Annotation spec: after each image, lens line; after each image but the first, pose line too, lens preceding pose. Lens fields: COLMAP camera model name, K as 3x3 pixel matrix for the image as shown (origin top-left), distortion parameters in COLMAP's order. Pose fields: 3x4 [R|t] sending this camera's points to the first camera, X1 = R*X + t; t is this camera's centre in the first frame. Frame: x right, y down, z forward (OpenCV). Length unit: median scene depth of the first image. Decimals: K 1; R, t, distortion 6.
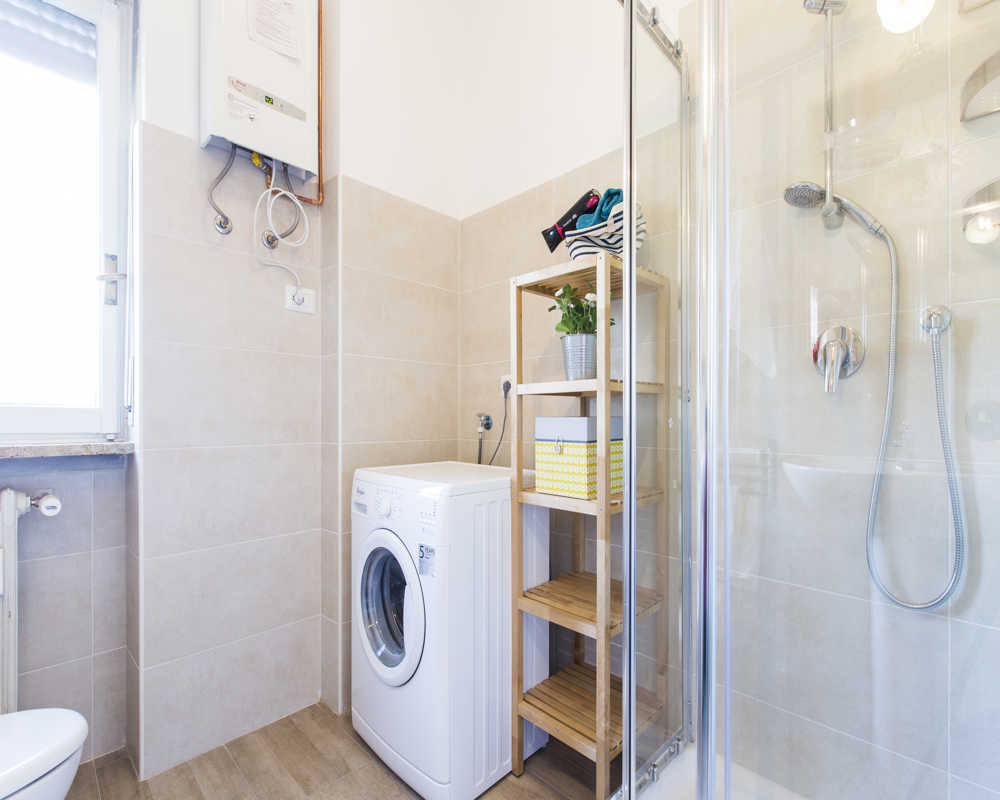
lens RADIAL K [[465.6, 0, 528.9], [0, 465.6, 420.3], [0, 0, 1]] dist [-0.001690, -0.000525]
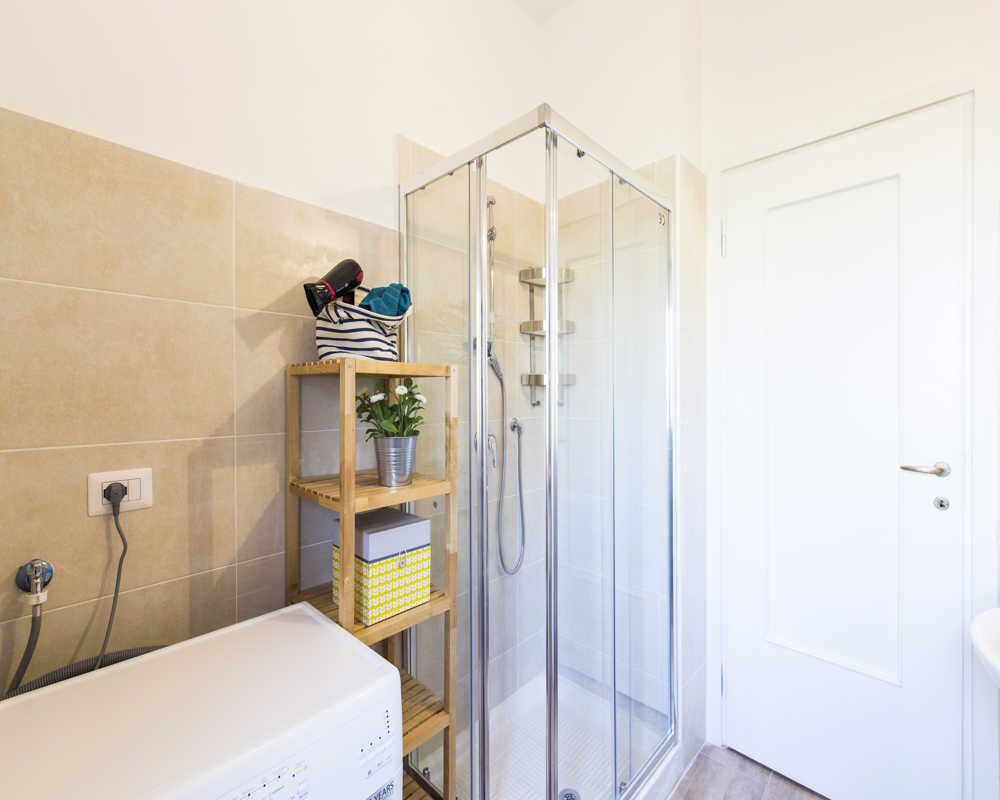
lens RADIAL K [[465.6, 0, 528.9], [0, 465.6, 420.3], [0, 0, 1]] dist [-0.001690, -0.000525]
pose [[-0.006324, -0.054253, 0.998507, -0.825039], [0.002058, 0.998524, 0.054267, -0.262378], [-0.999978, 0.002398, -0.006203, 0.742003]]
